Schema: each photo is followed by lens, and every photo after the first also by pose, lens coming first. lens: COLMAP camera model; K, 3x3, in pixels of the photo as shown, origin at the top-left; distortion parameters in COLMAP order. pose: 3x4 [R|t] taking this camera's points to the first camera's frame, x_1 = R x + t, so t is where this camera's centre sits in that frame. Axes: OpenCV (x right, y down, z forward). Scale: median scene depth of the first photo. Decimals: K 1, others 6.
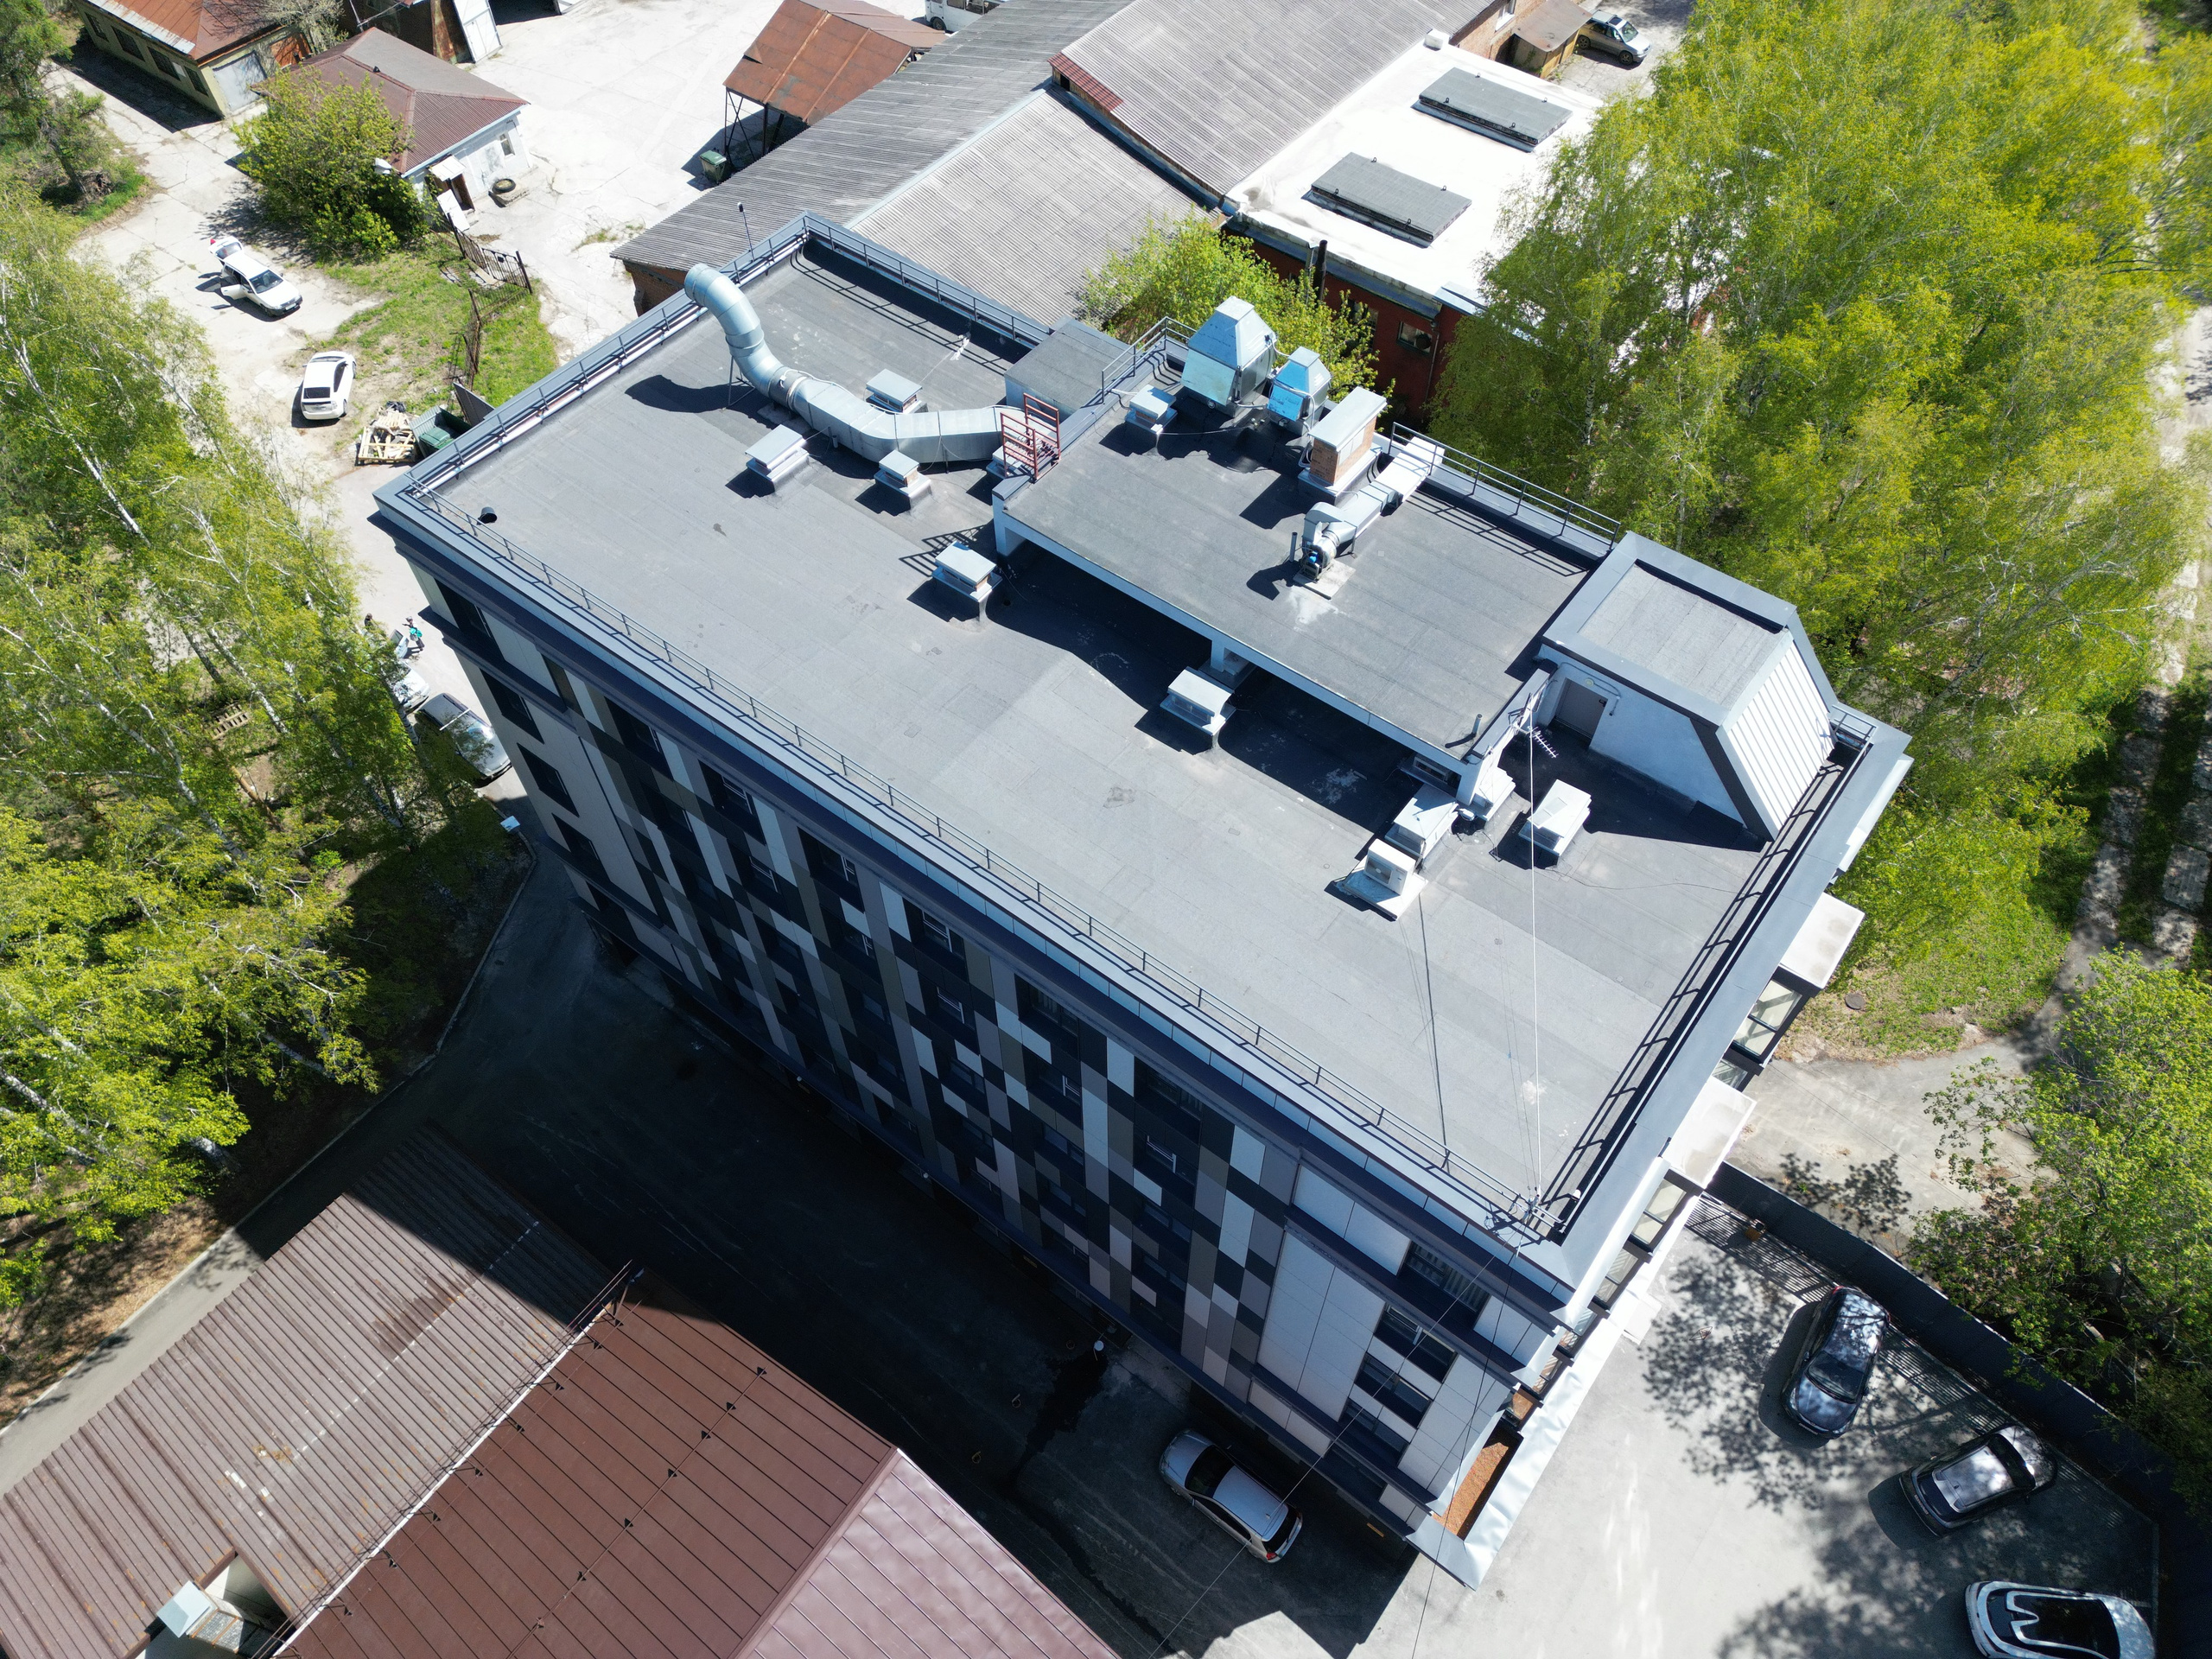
lens RADIAL K [[1543.5, 0, 1110.3], [0, 1543.5, 823.1], [0, 0, 1]] dist [0.060653, -0.047488]
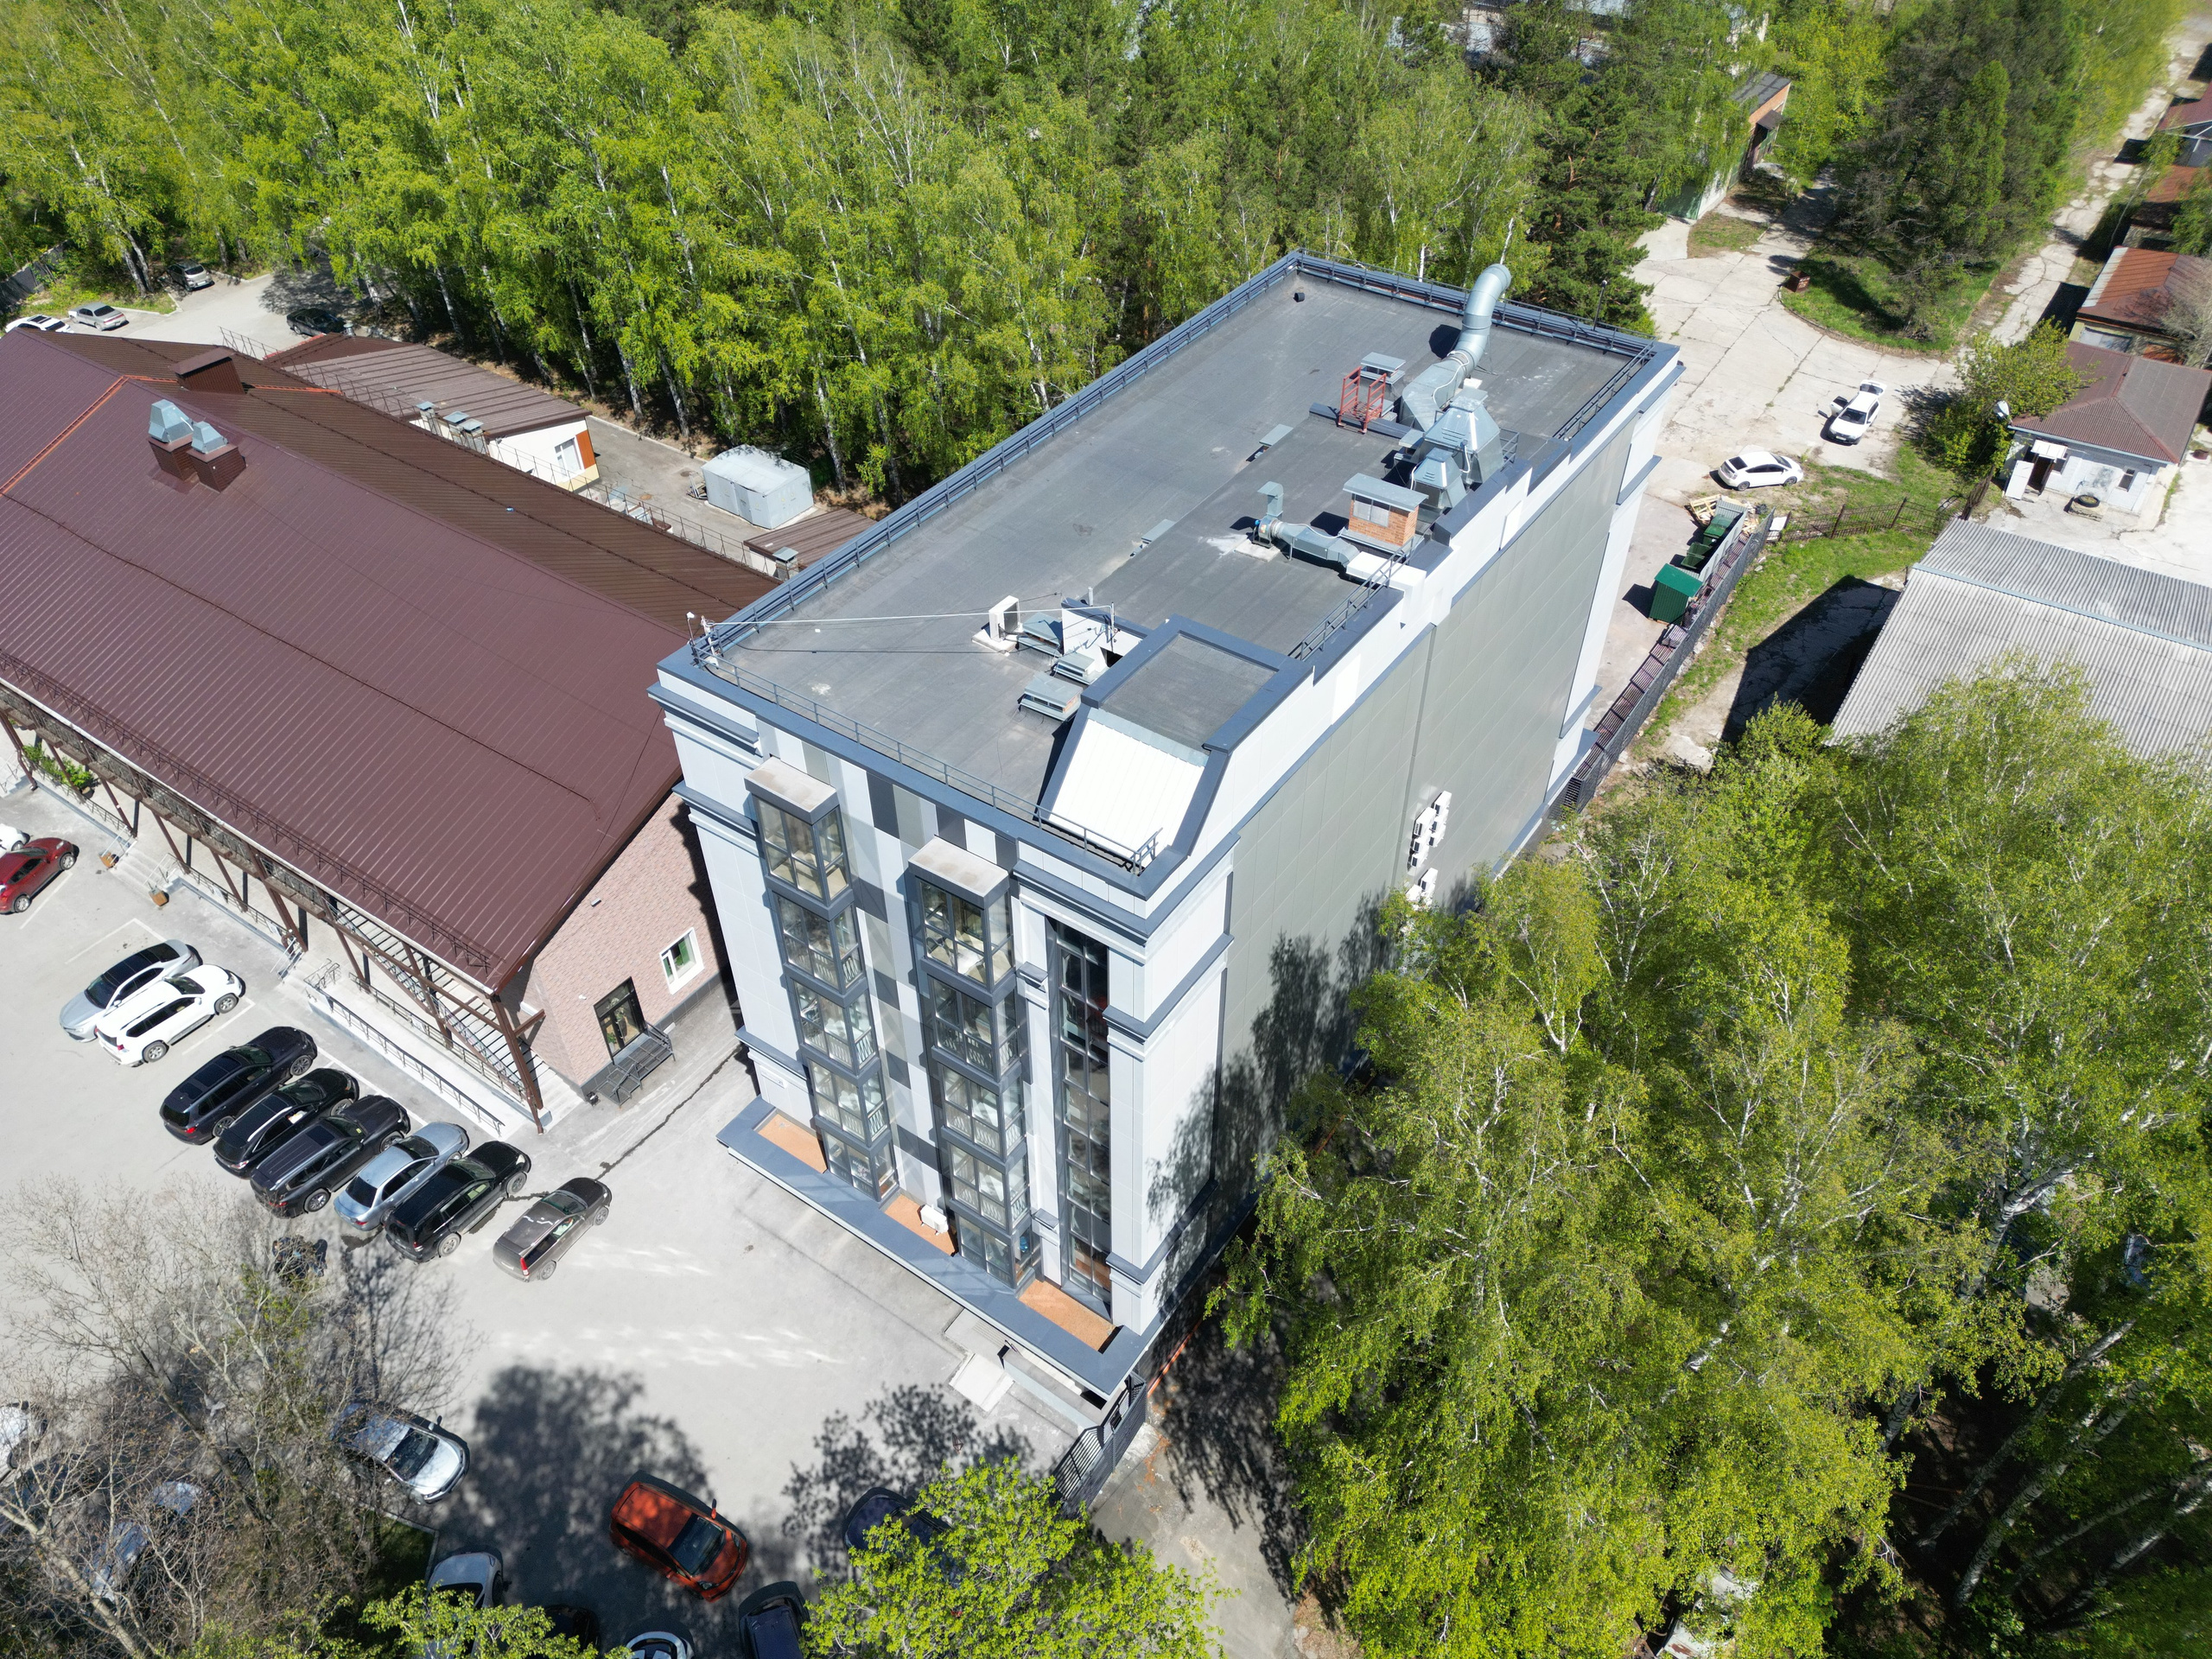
lens RADIAL K [[1543.5, 0, 1102.3], [0, 1543.5, 833.1], [0, 0, 1]] dist [0.060653, -0.047488]
pose [[0.042092, 0.670602, -0.740623, 1.006883], [-0.801730, 0.465015, 0.375487, -0.352541], [0.596203, 0.577974, 0.557214, 0.333908]]
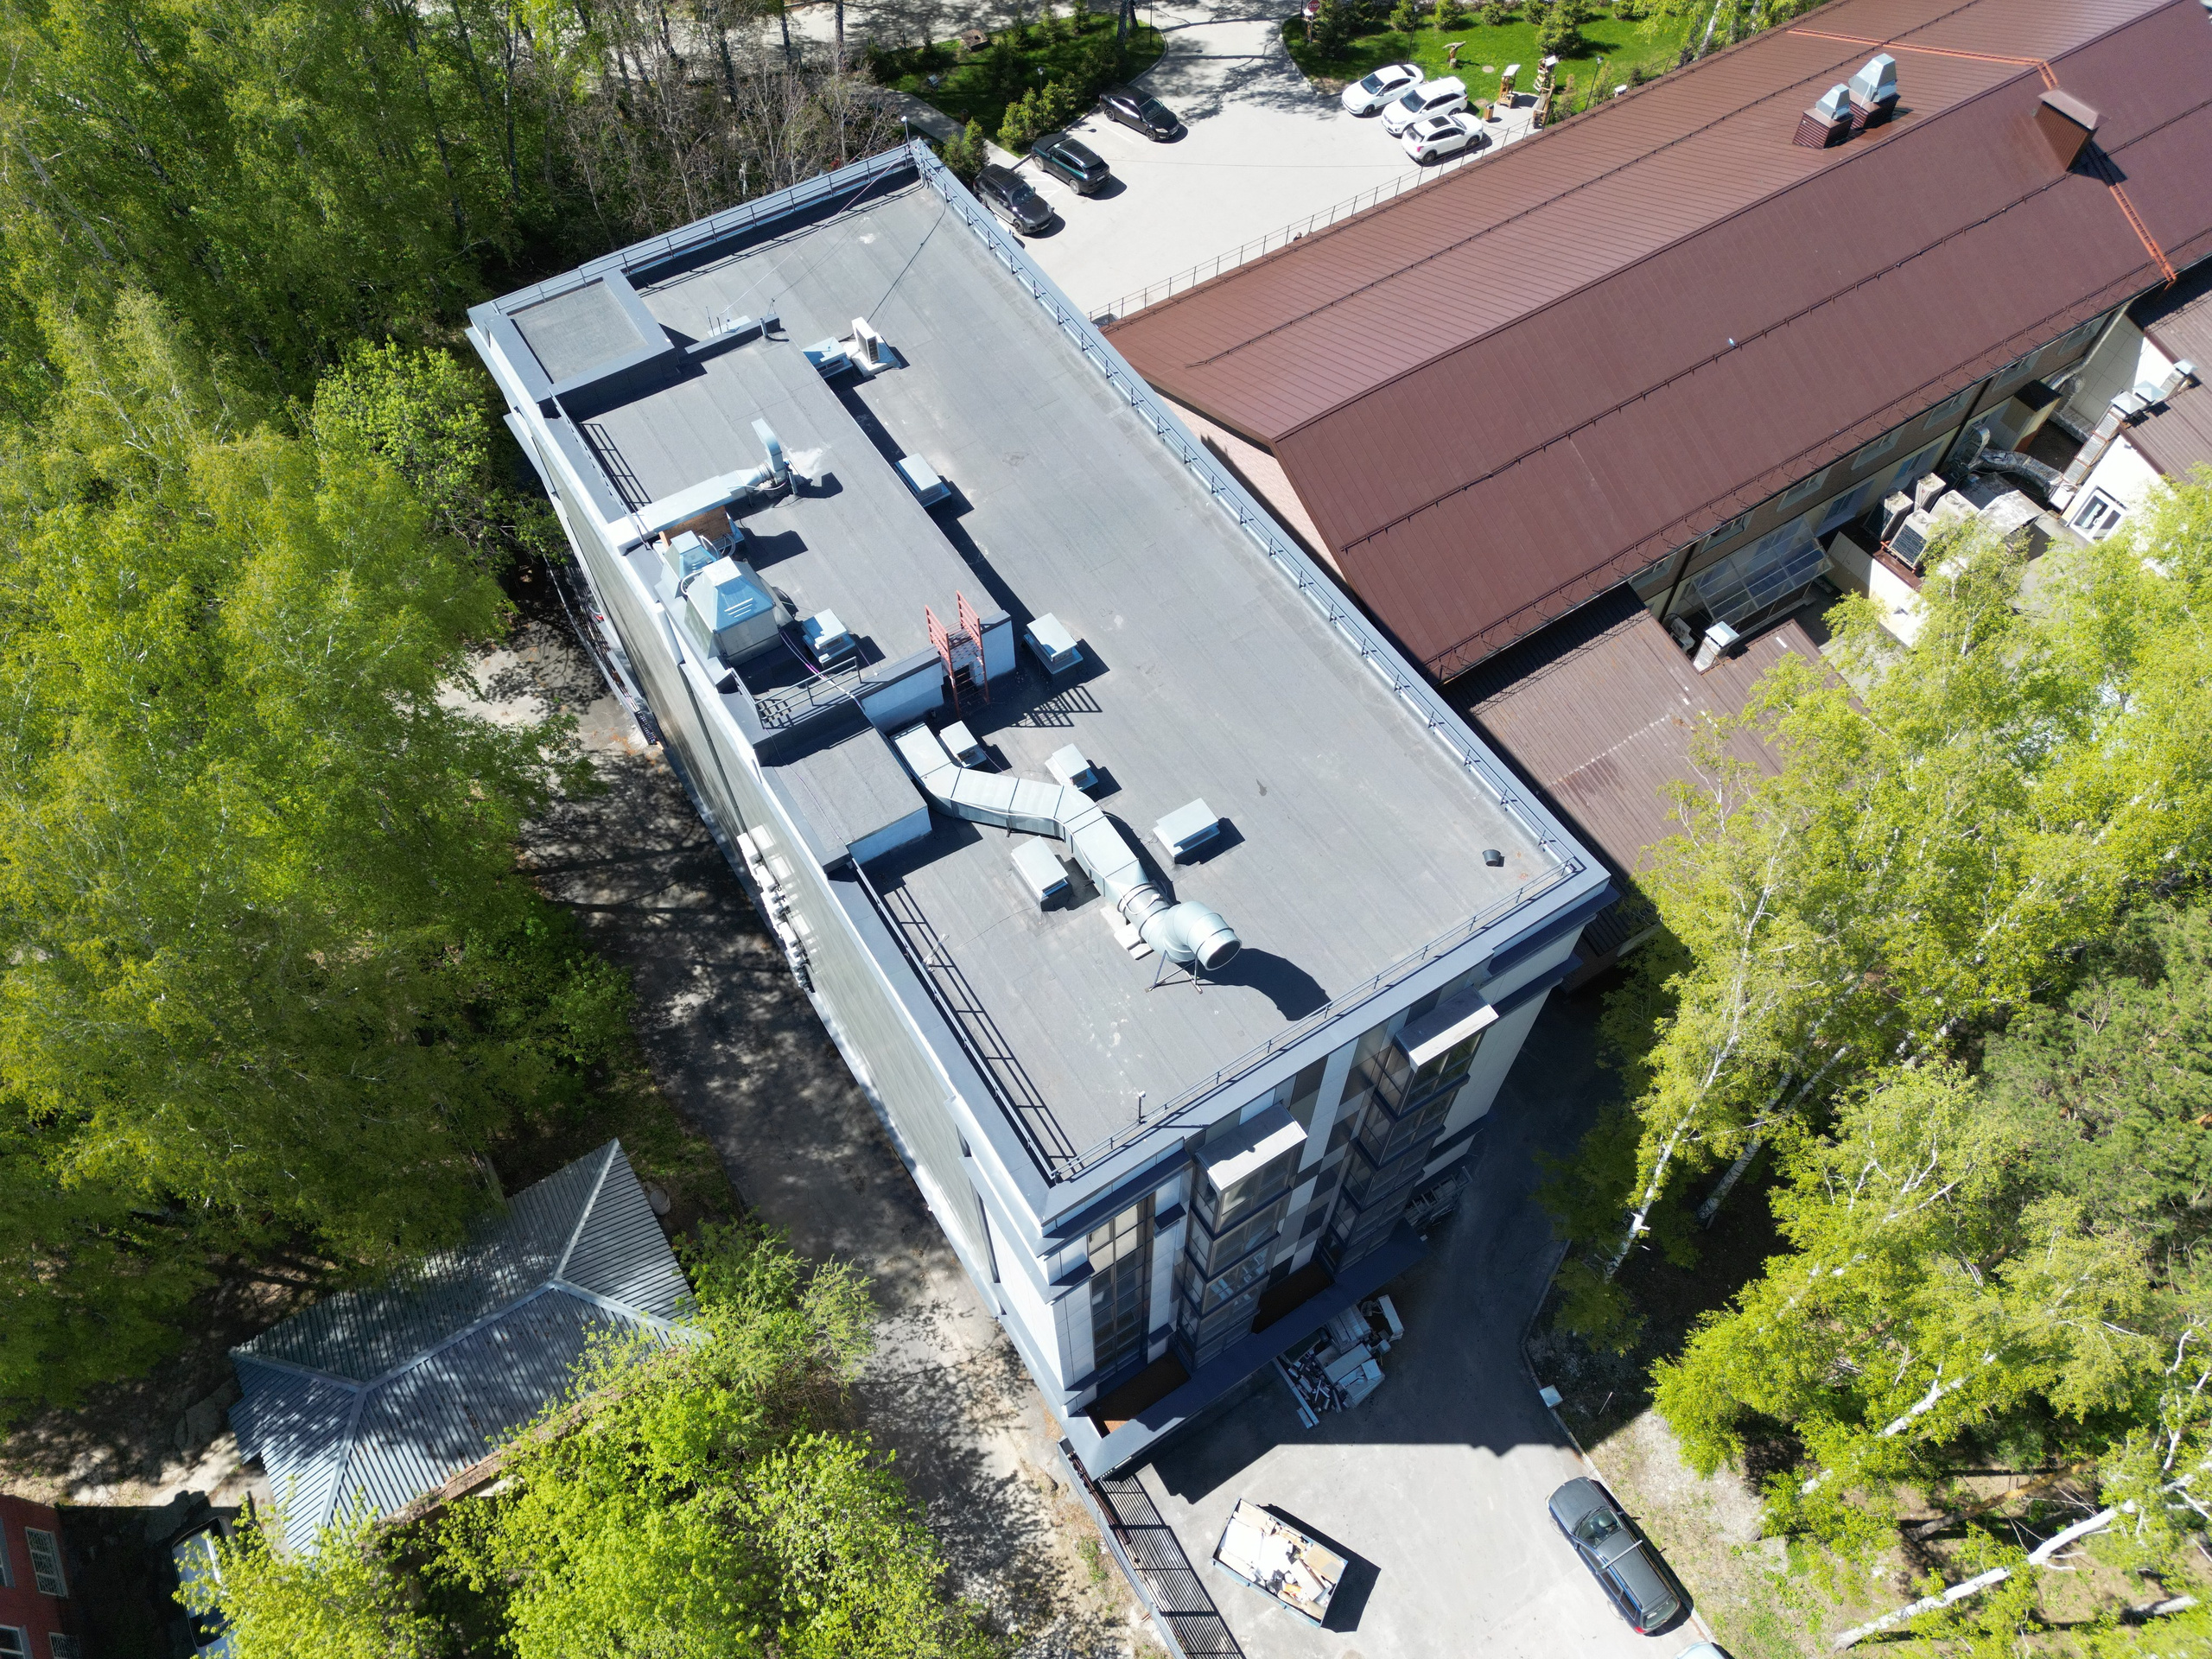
lens RADIAL K [[1543.5, 0, 1104.4], [0, 1543.5, 830.9], [0, 0, 1]] dist [0.060653, -0.047488]
pose [[-0.938734, -0.285167, 0.193540, -0.338595], [0.286006, -0.331250, 0.899152, -1.056986], [-0.192299, 0.899418, 0.392515, 0.631868]]
